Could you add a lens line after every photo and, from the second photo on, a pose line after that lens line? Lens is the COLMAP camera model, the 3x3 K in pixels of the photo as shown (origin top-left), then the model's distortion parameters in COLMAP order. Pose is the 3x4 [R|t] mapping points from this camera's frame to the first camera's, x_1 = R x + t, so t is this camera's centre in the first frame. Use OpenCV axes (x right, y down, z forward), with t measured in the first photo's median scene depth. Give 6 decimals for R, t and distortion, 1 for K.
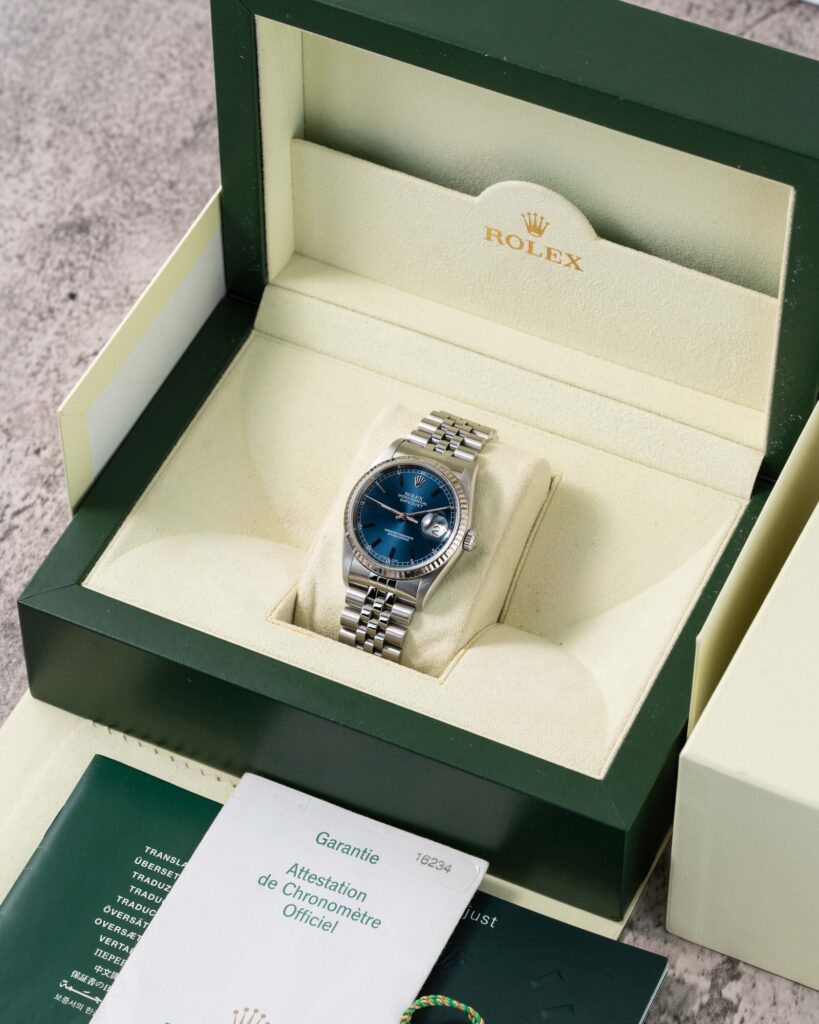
lens RADIAL K [[3461.2, 0, 409.5], [0, 3461.2, 512.0], [0, 0, 1]] dist [0.016194, -0.002626]
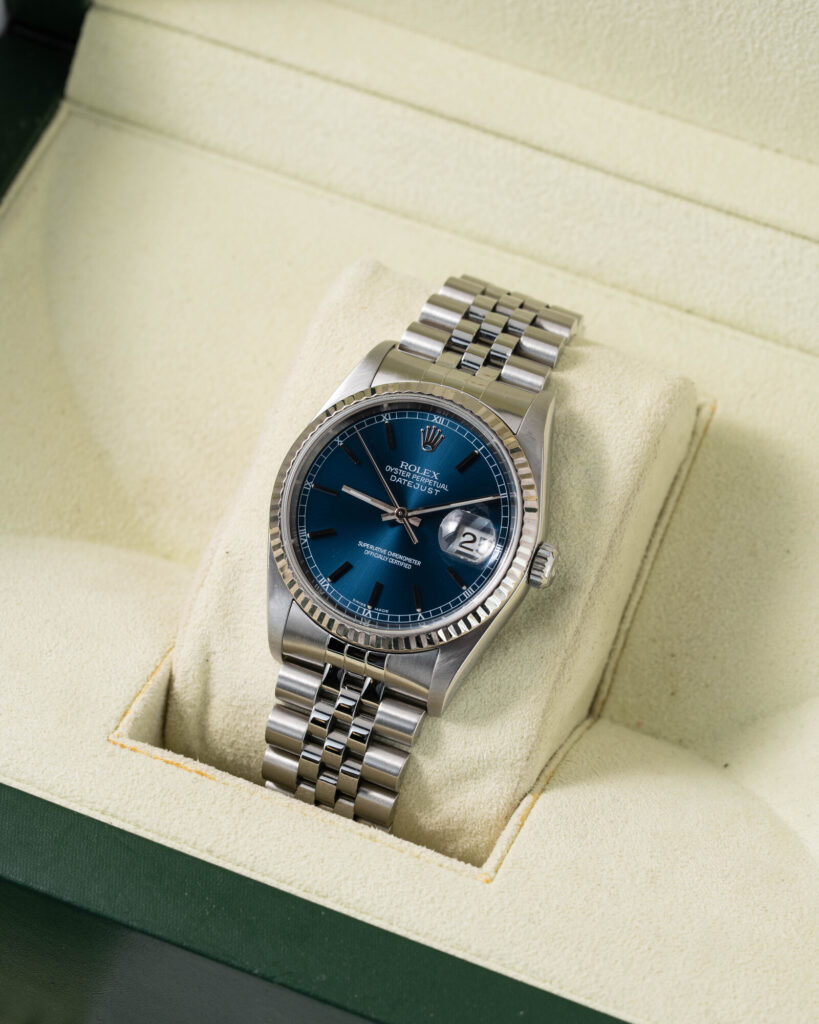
lens RADIAL K [[4003.3, 0, 409.5], [0, 4003.3, 512.0], [0, 0, 1]] dist [-0.050984, -0.216434]
pose [[0.998905, -0.017523, 0.043384, -0.023321], [0.014015, 0.996706, 0.079879, -0.041574], [-0.044641, -0.079183, 0.995860, 0.457840]]
